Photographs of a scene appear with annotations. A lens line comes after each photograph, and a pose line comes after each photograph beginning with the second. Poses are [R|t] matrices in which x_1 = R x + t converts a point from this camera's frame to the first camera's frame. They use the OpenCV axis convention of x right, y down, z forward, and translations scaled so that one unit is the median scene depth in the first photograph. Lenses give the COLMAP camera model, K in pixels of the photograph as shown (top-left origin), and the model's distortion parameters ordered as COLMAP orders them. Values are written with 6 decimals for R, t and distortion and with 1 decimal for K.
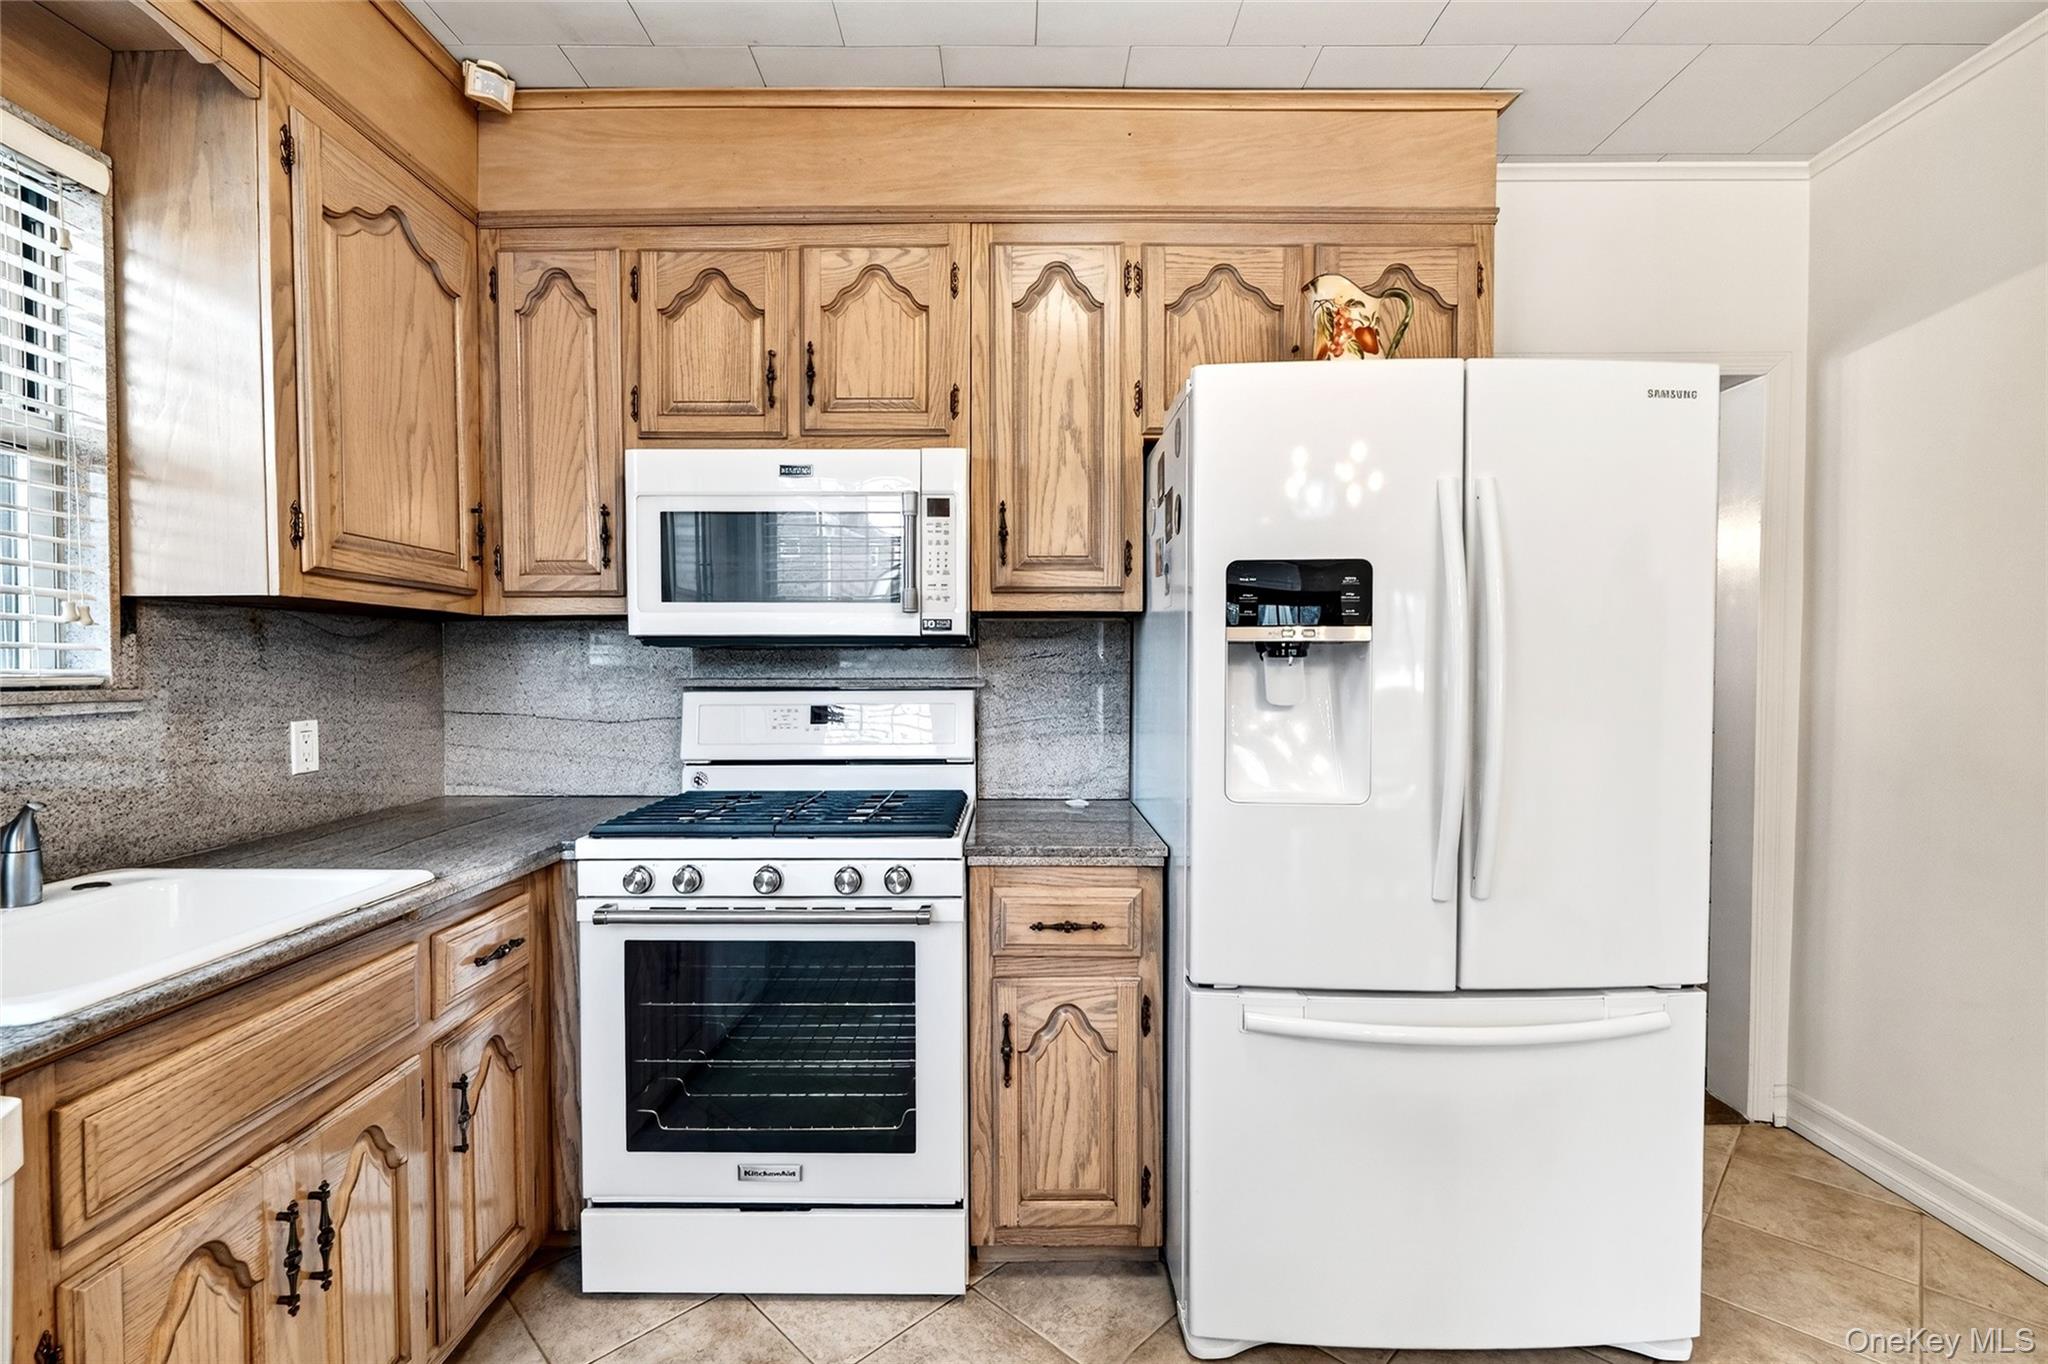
lens RADIAL K [[919.6, 0, 1018.2], [0, 919.6, 687.1], [0, 0, 1]] dist [-0.003615, 0.002422]
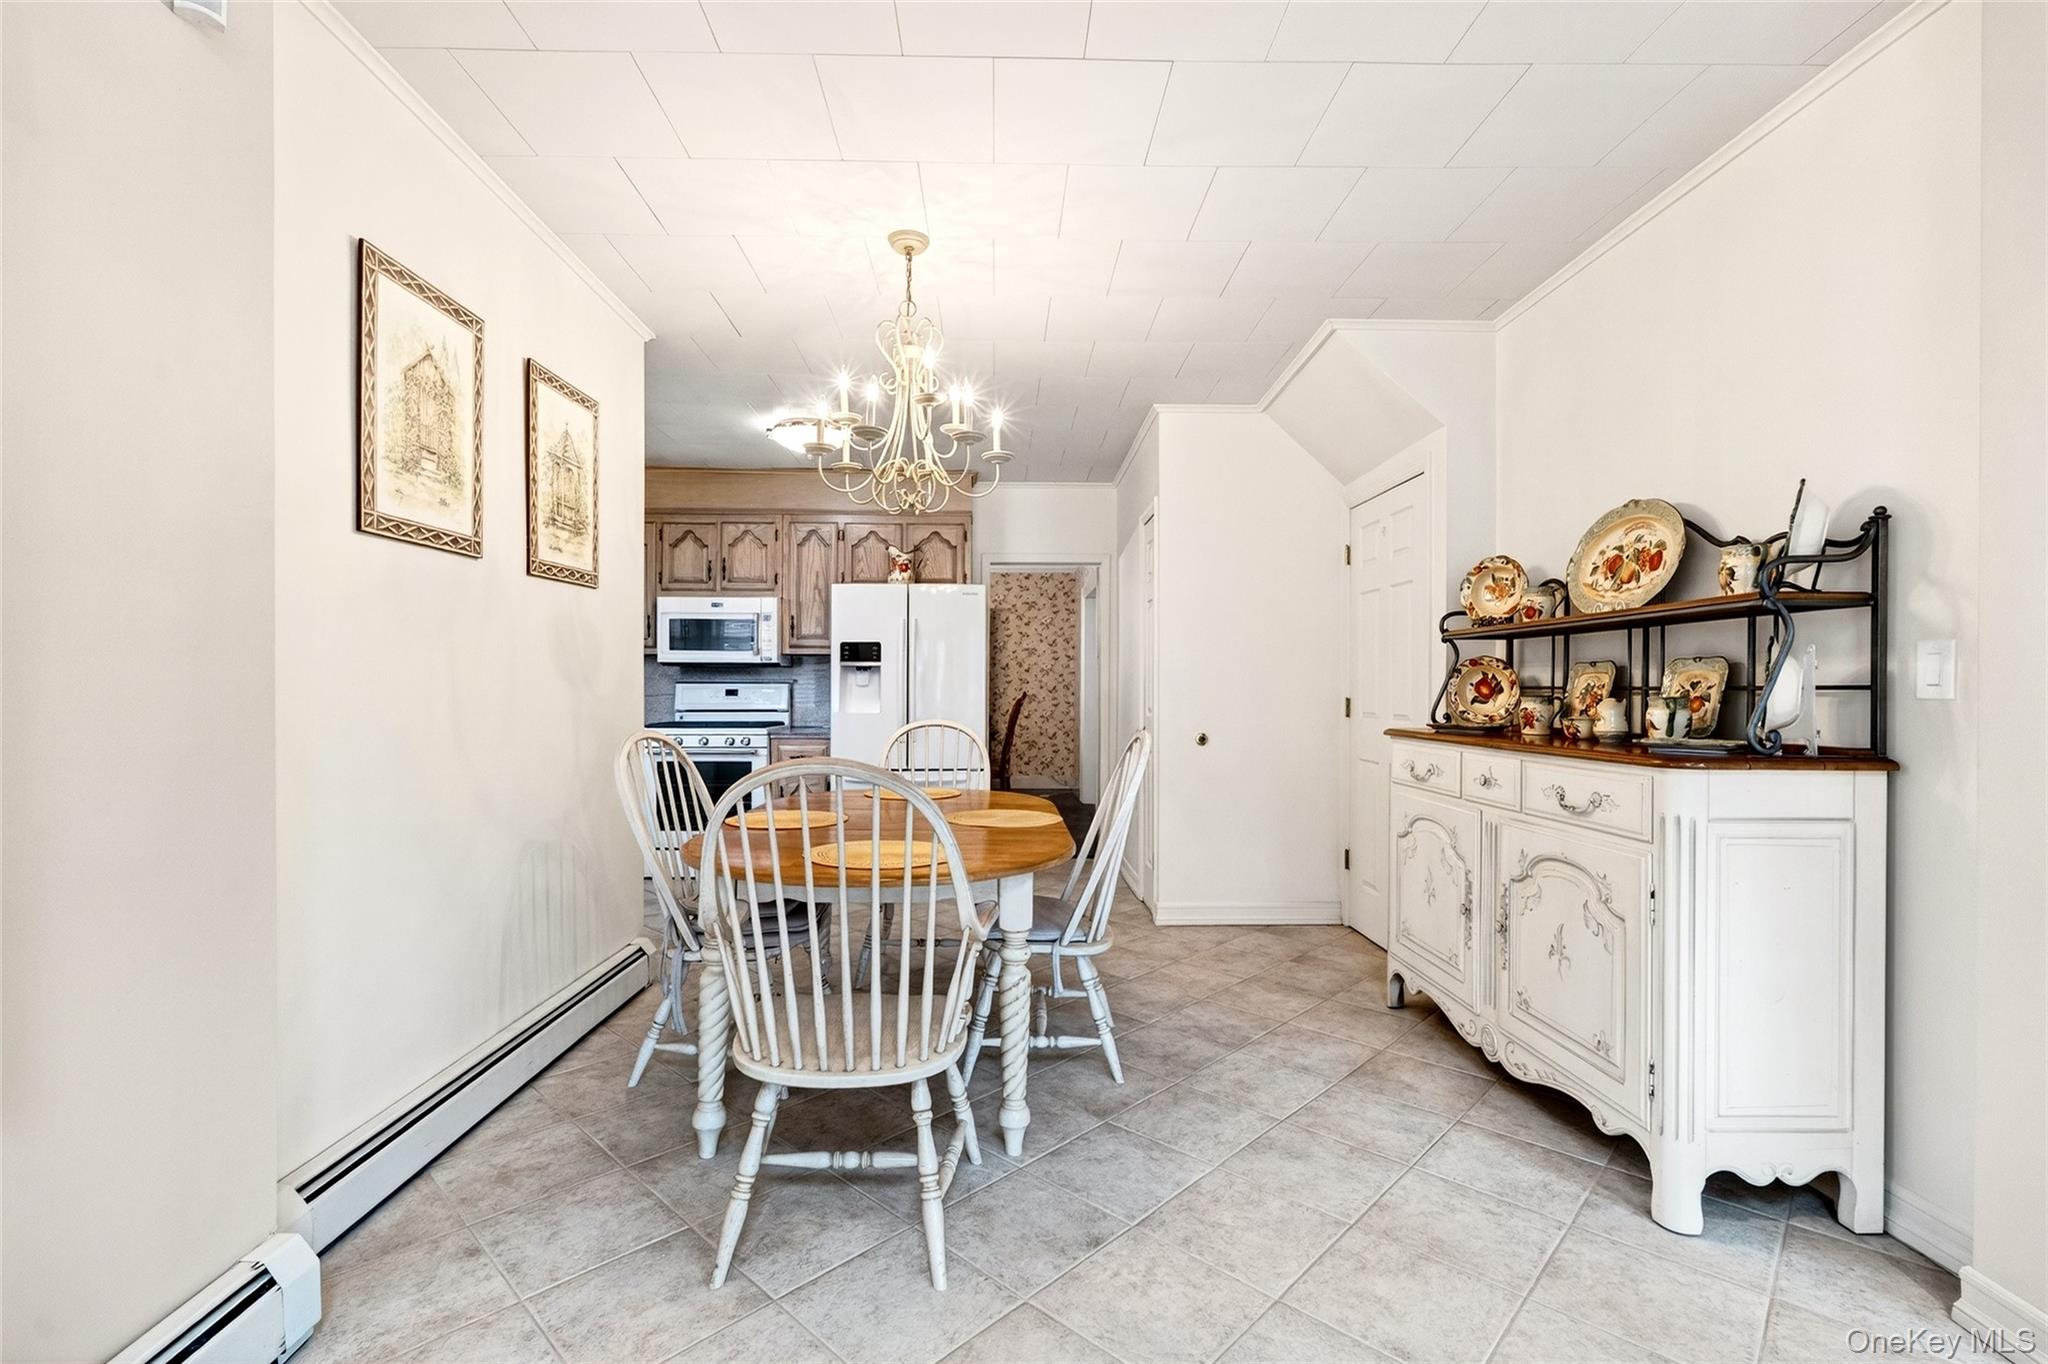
lens RADIAL K [[919.6, 0, 1016.2], [0, 919.6, 689.8], [0, 0, 1]] dist [-0.003615, 0.002422]
pose [[0.999880, 0.006875, 0.013867, 0.646807], [-0.006618, 0.999807, -0.018516, 0.075082], [-0.013991, 0.018422, 0.999732, -1.860318]]
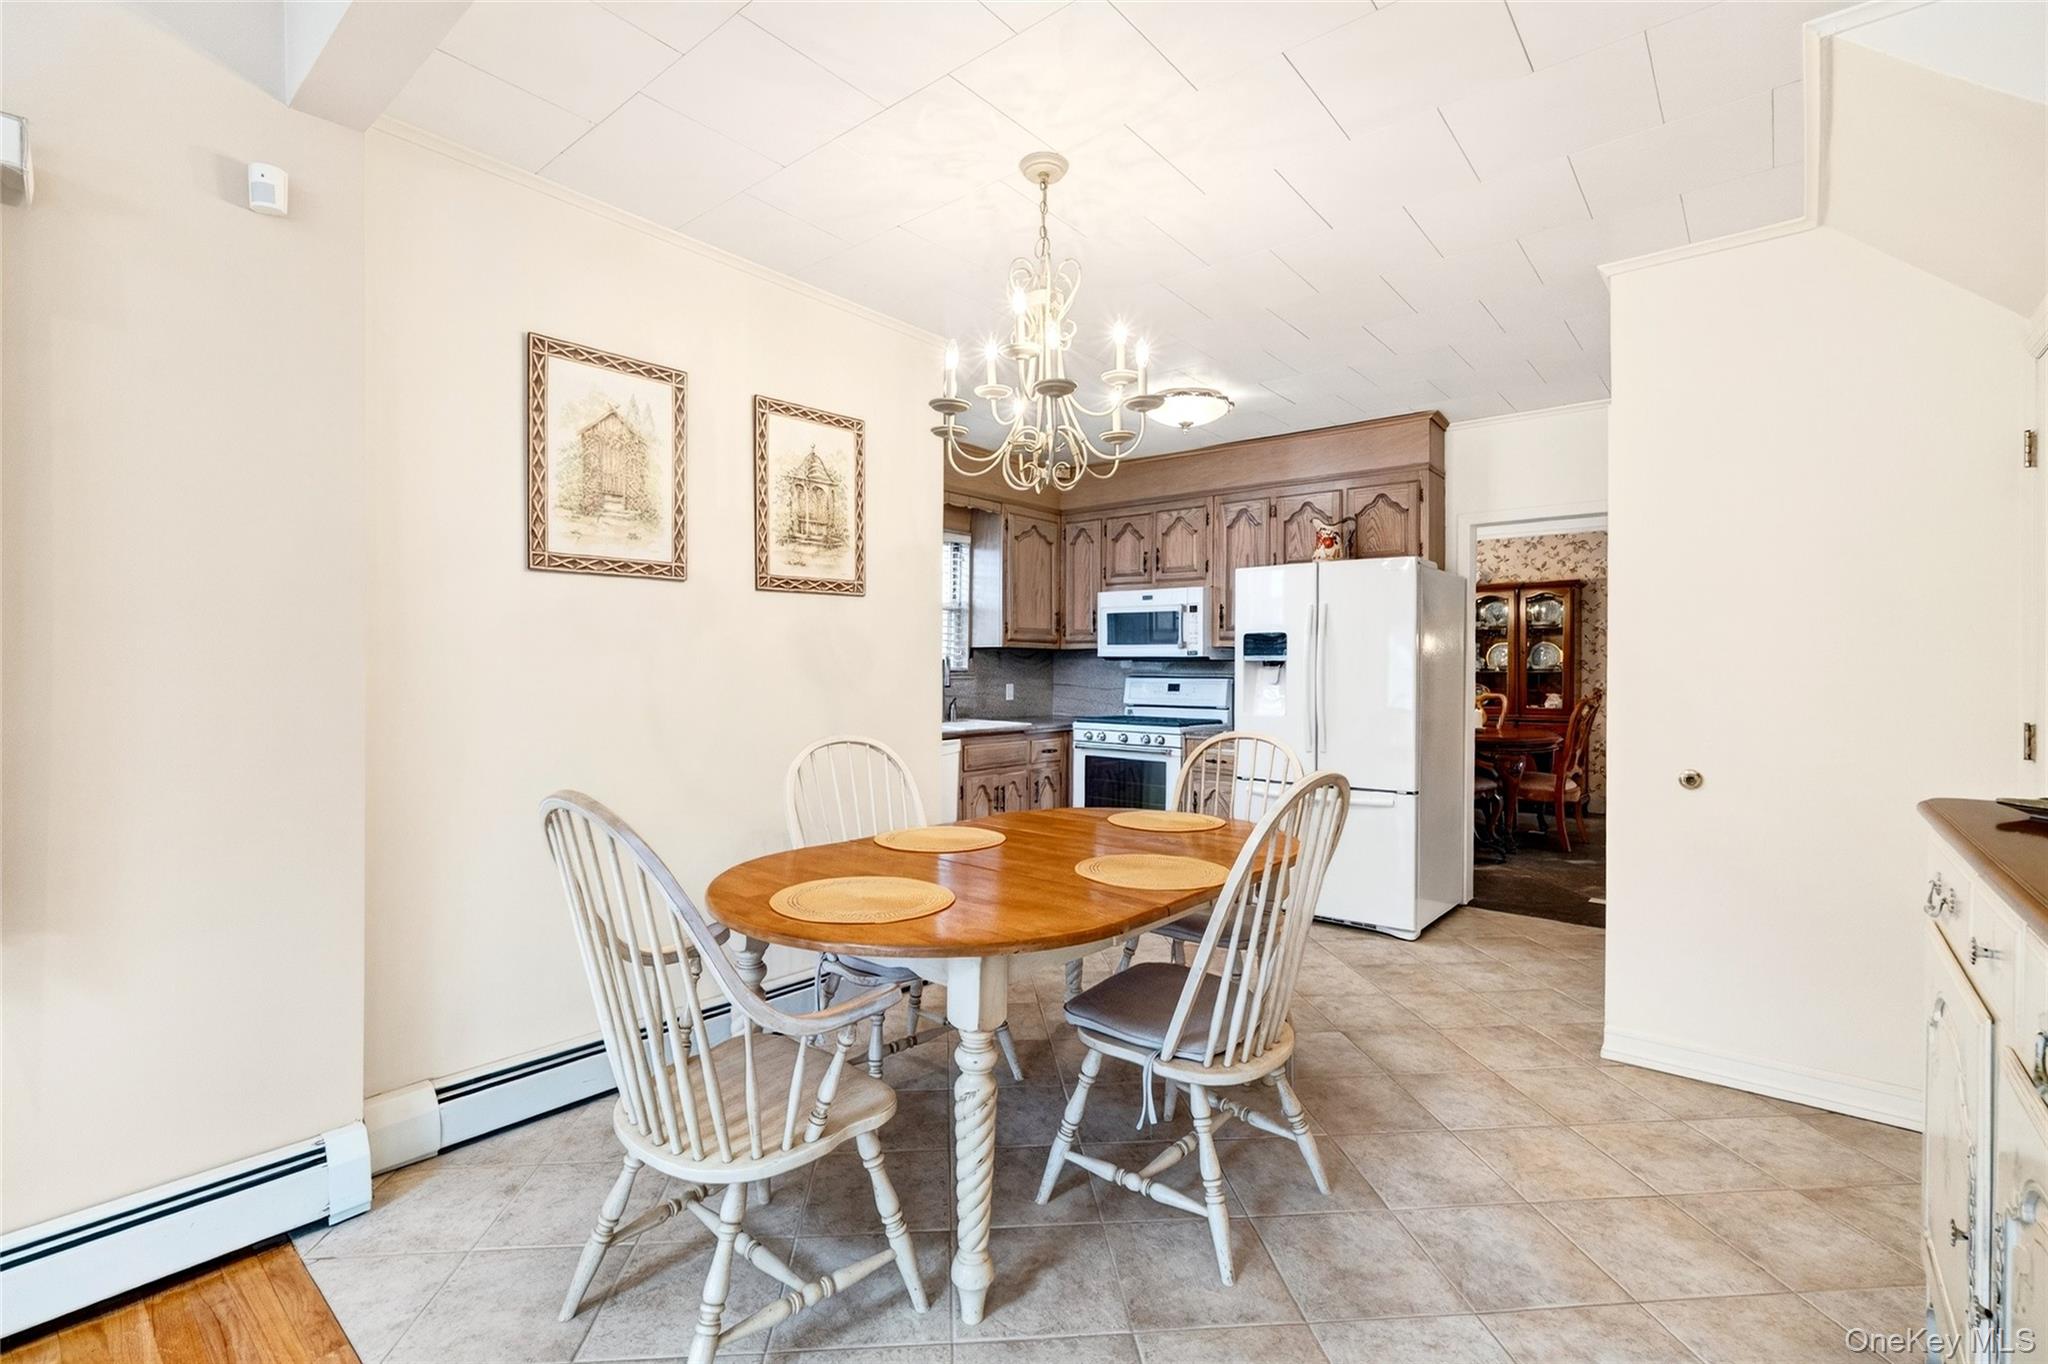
lens RADIAL K [[919.6, 0, 1004.8], [0, 919.6, 669.1], [0, 0, 1]] dist [-0.003615, 0.002422]
pose [[0.760999, 0.008498, -0.648698, 1.226882], [-0.021901, 0.999681, -0.012595, 0.025079], [0.648383, 0.023792, 0.760942, -1.382113]]
